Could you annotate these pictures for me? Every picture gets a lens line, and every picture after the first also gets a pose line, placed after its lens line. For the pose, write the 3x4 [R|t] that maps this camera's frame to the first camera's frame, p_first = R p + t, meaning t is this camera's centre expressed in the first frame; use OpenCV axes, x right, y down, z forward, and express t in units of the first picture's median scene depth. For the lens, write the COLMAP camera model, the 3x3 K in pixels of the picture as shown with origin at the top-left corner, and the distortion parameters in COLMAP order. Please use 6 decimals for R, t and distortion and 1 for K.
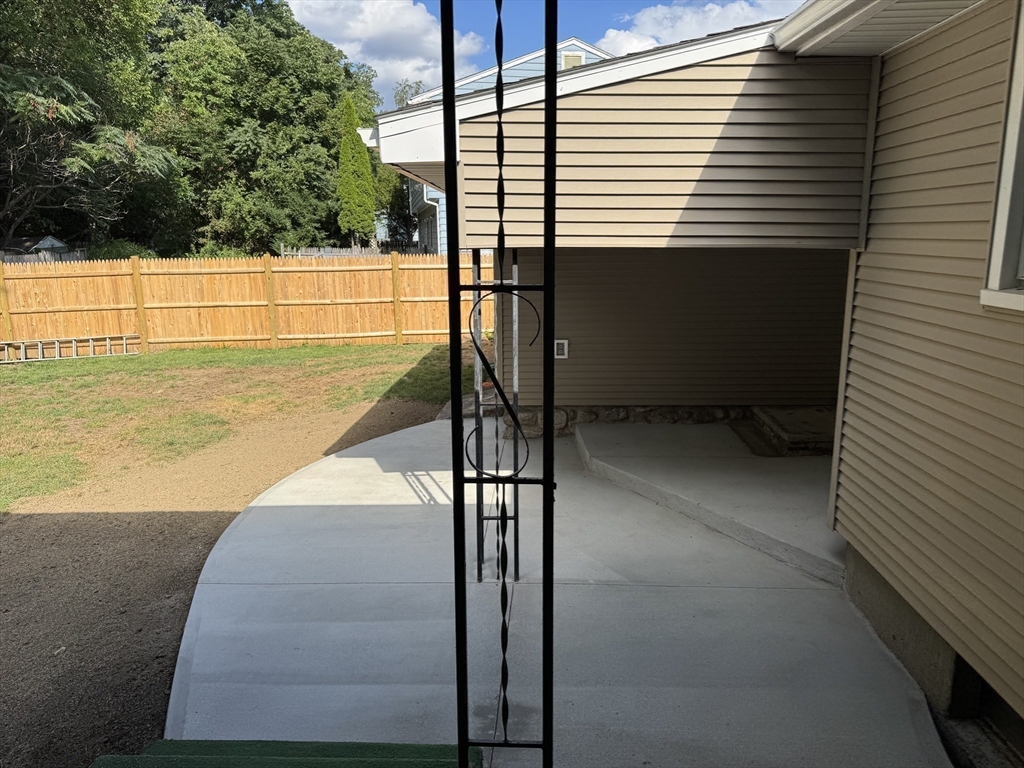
lens RADIAL K [[718.6, 0, 514.6], [0, 718.6, 378.3], [0, 0, 1]] dist [0.048409, -0.050862]
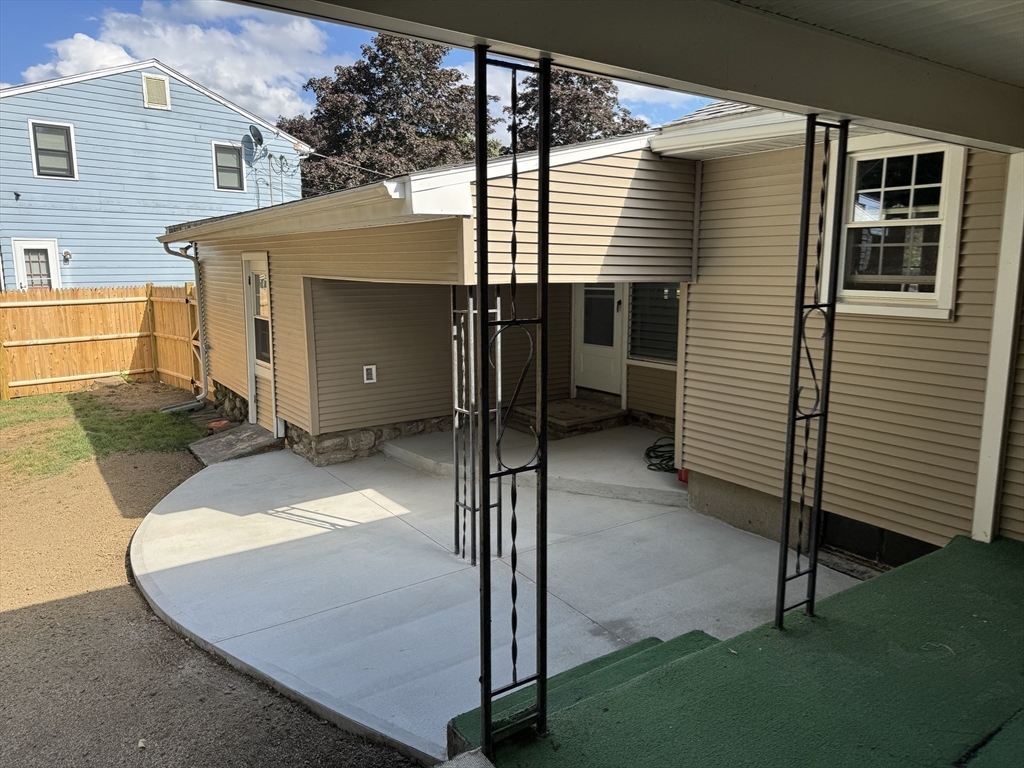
lens RADIAL K [[718.6, 0, 519.2], [0, 718.6, 384.5], [0, 0, 1]] dist [0.048409, -0.050862]
pose [[0.799393, -0.097484, 0.592847, -0.714527], [0.115258, 0.993304, 0.007919, -0.013923], [-0.589649, 0.062000, 0.805276, -0.011866]]
